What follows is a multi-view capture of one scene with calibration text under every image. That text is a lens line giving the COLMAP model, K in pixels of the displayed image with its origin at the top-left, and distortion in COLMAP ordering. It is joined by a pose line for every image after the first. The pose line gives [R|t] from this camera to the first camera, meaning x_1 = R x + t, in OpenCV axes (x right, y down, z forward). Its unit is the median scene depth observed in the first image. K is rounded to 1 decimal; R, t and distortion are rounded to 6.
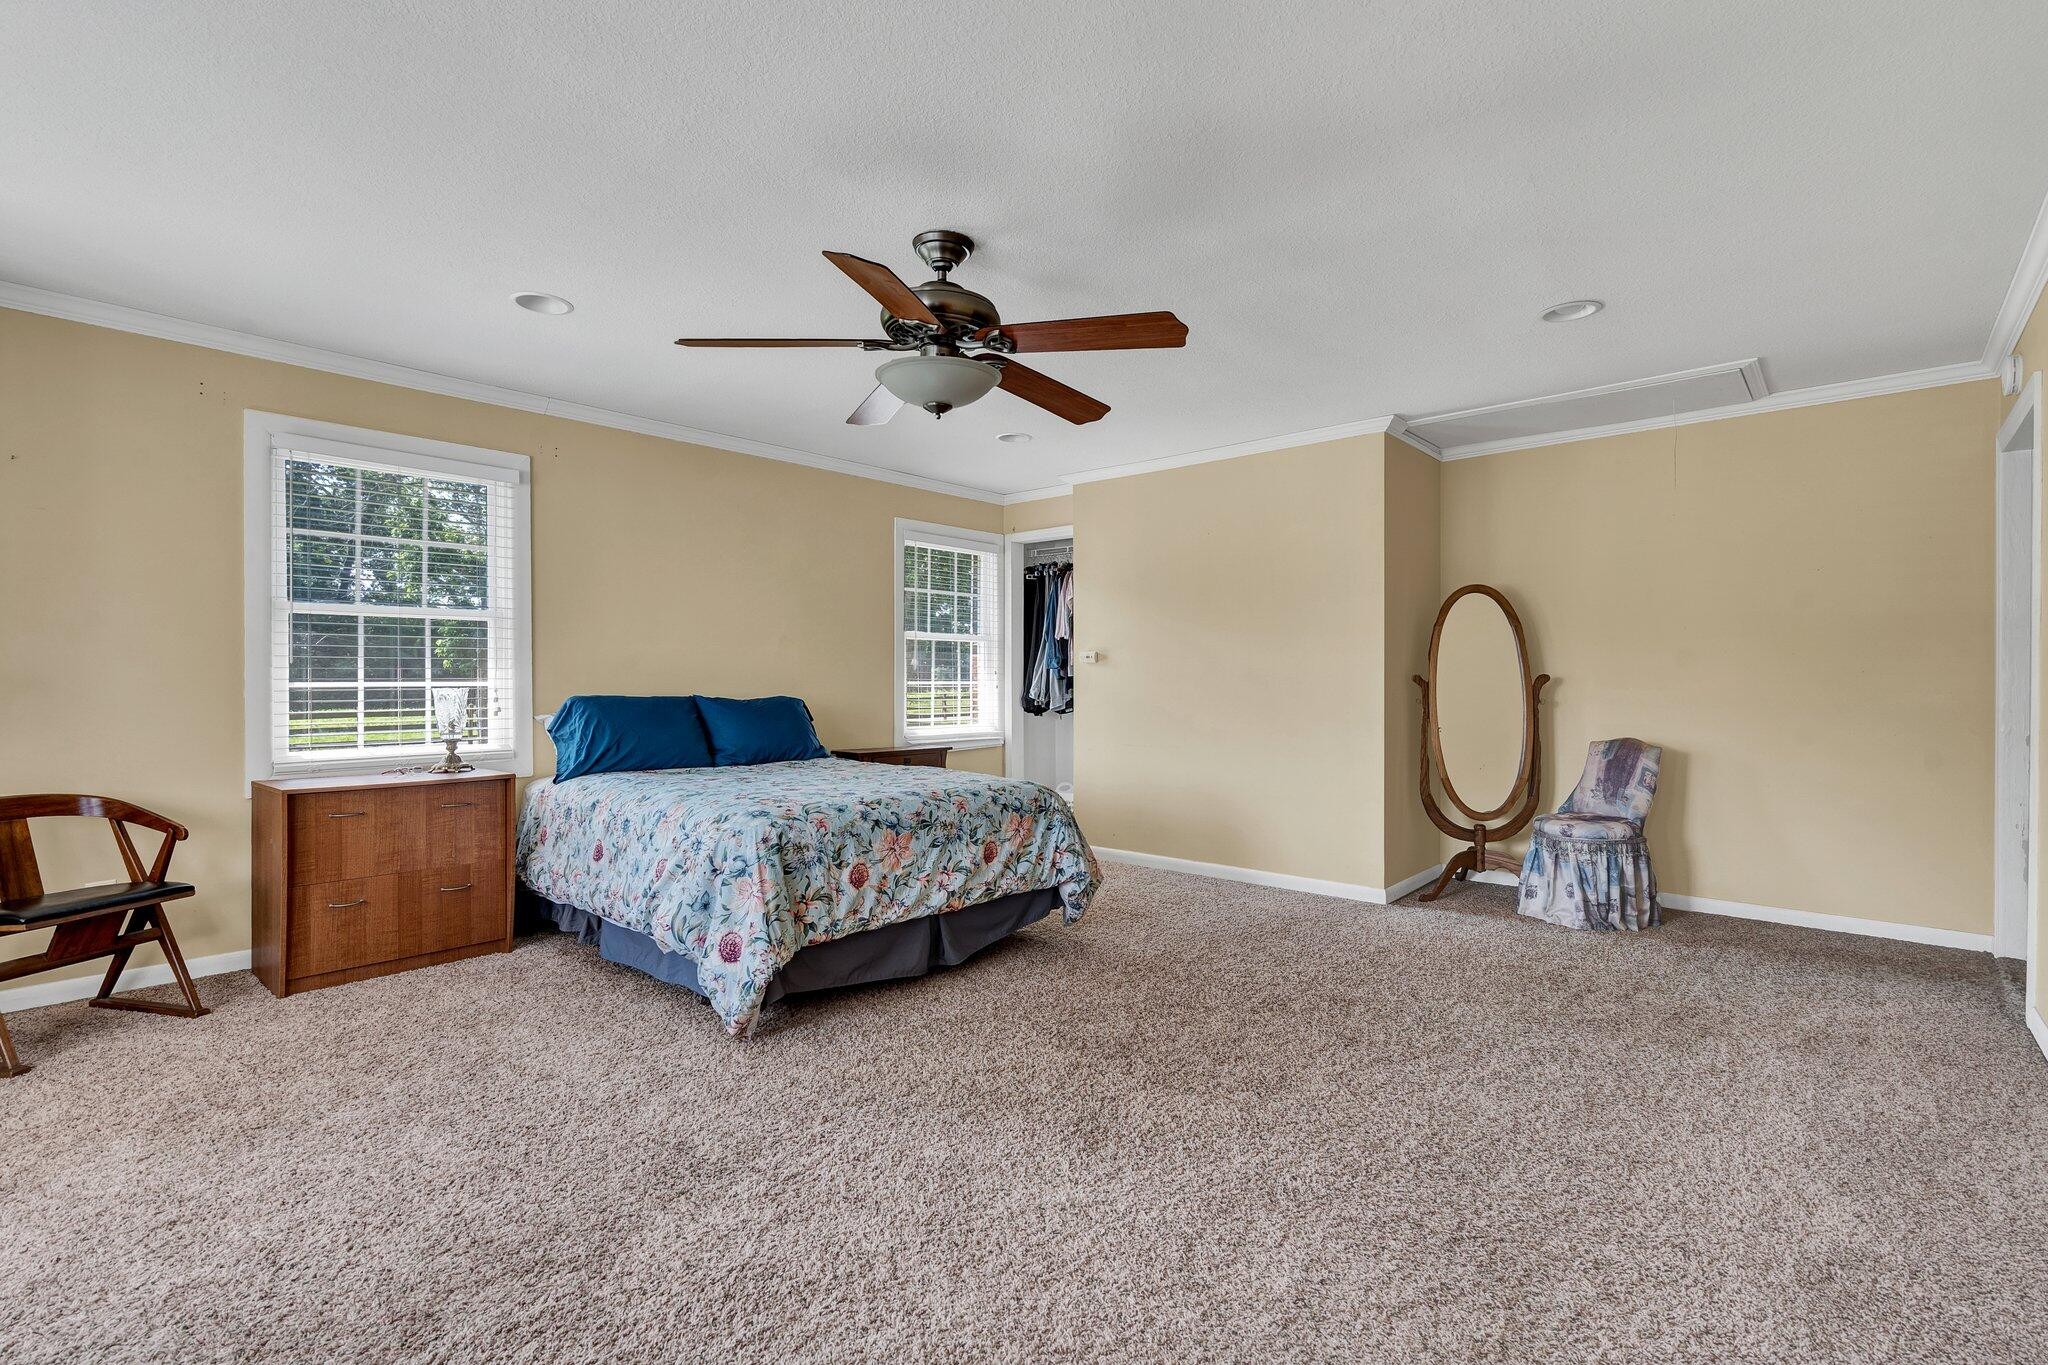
lens RADIAL K [[929.7, 0, 1039.9], [0, 929.7, 685.7], [0, 0, 1]] dist [-0.004557, 0.000551]
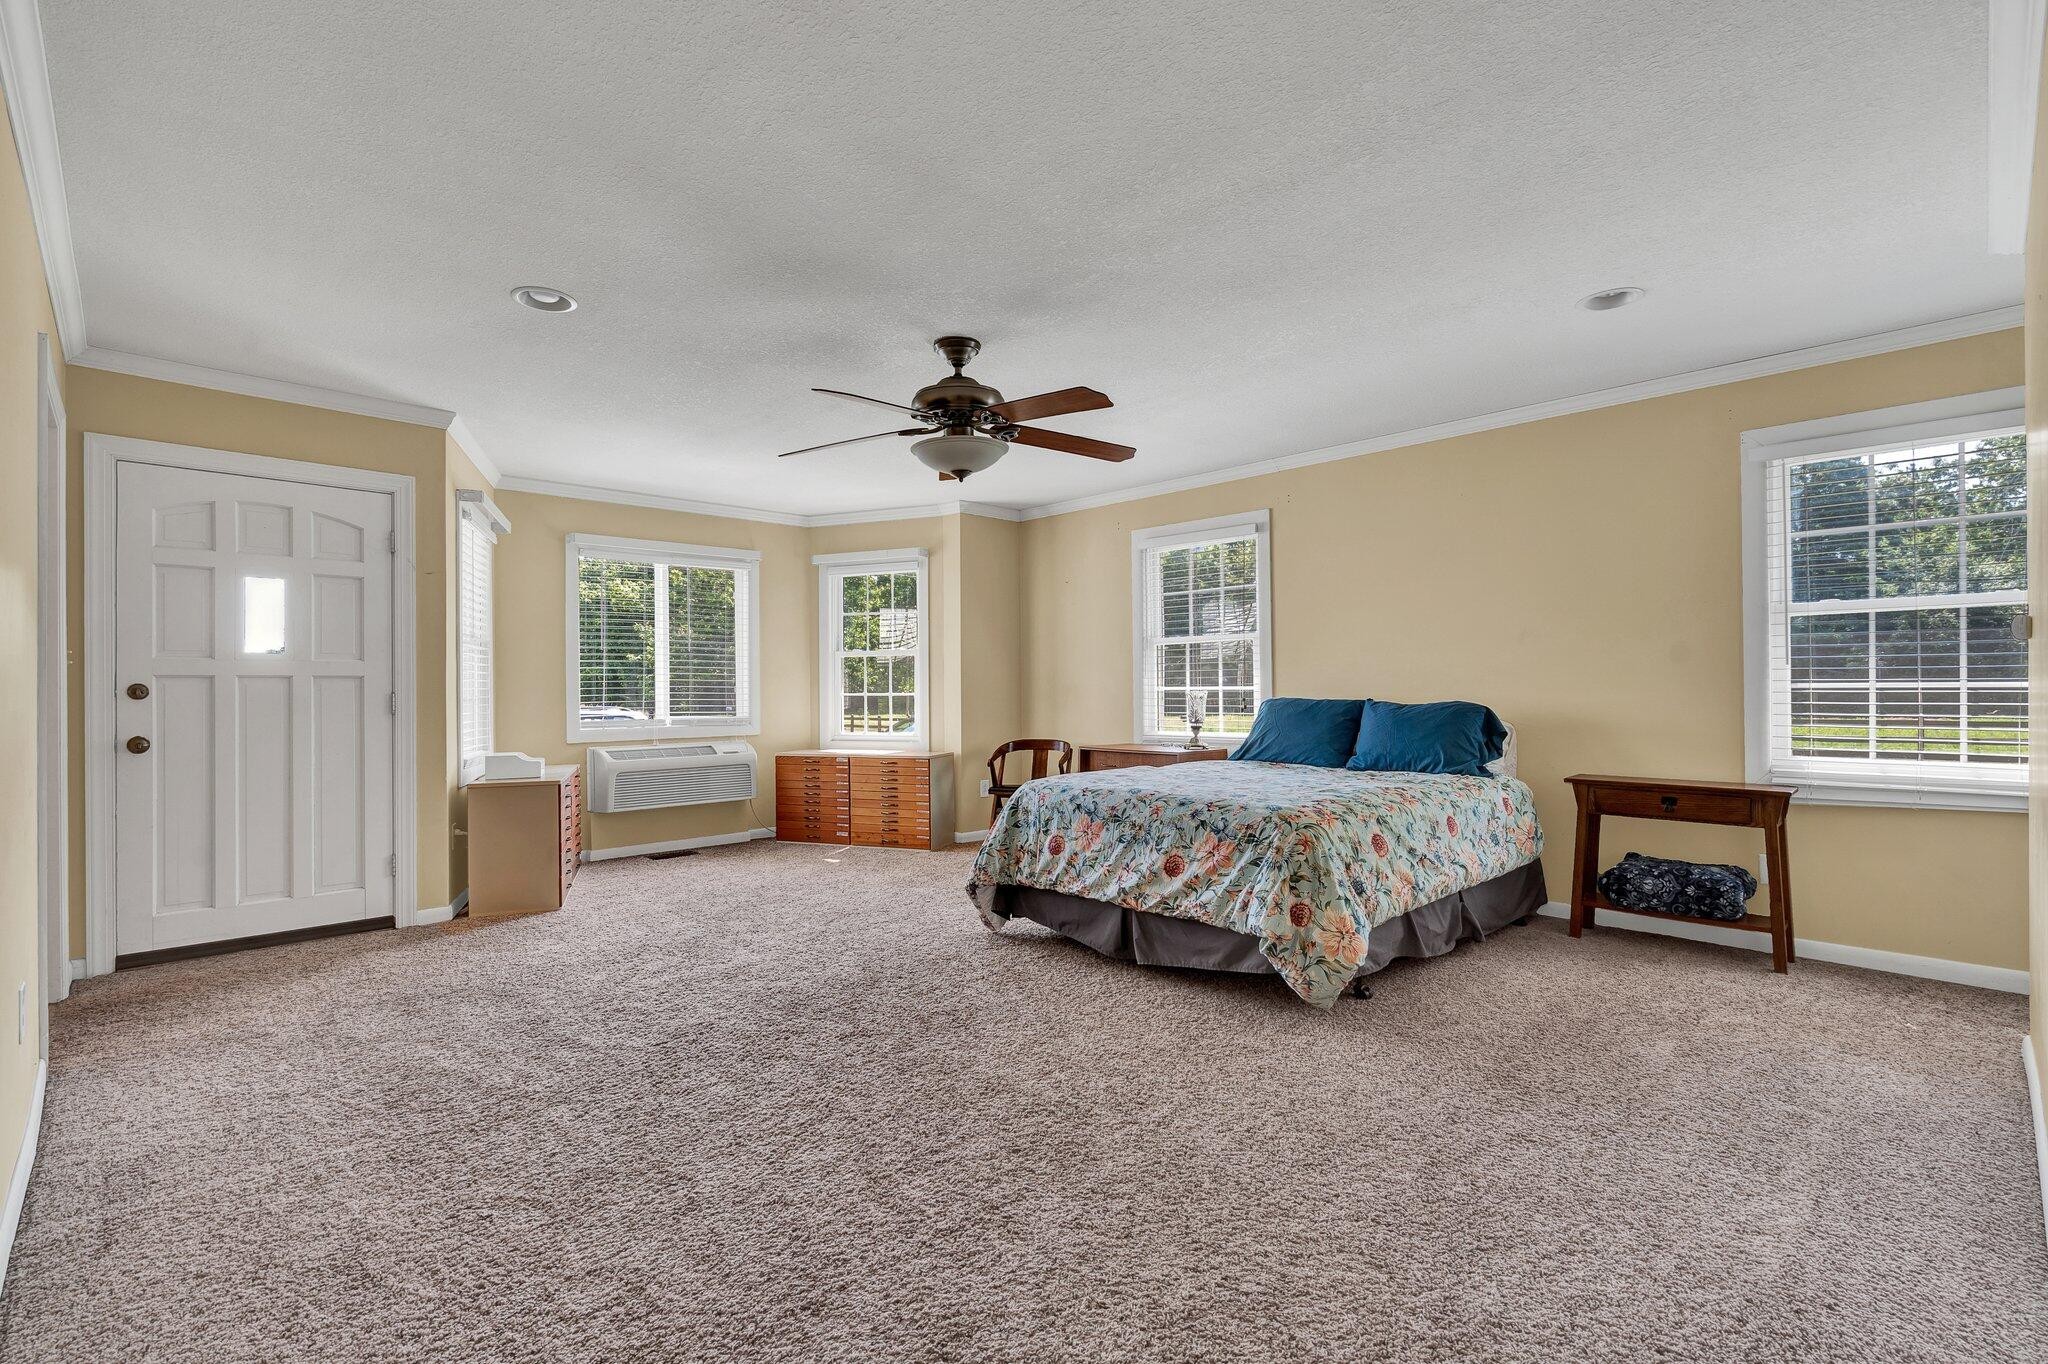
lens RADIAL K [[929.7, 0, 1040.0], [0, 929.7, 682.6], [0, 0, 1]] dist [-0.004557, 0.000551]
pose [[-0.053404, -0.003641, -0.998566, 0.905525], [0.000086, 0.999993, -0.003651, -0.004922], [0.998573, -0.000281, -0.053404, 0.915714]]
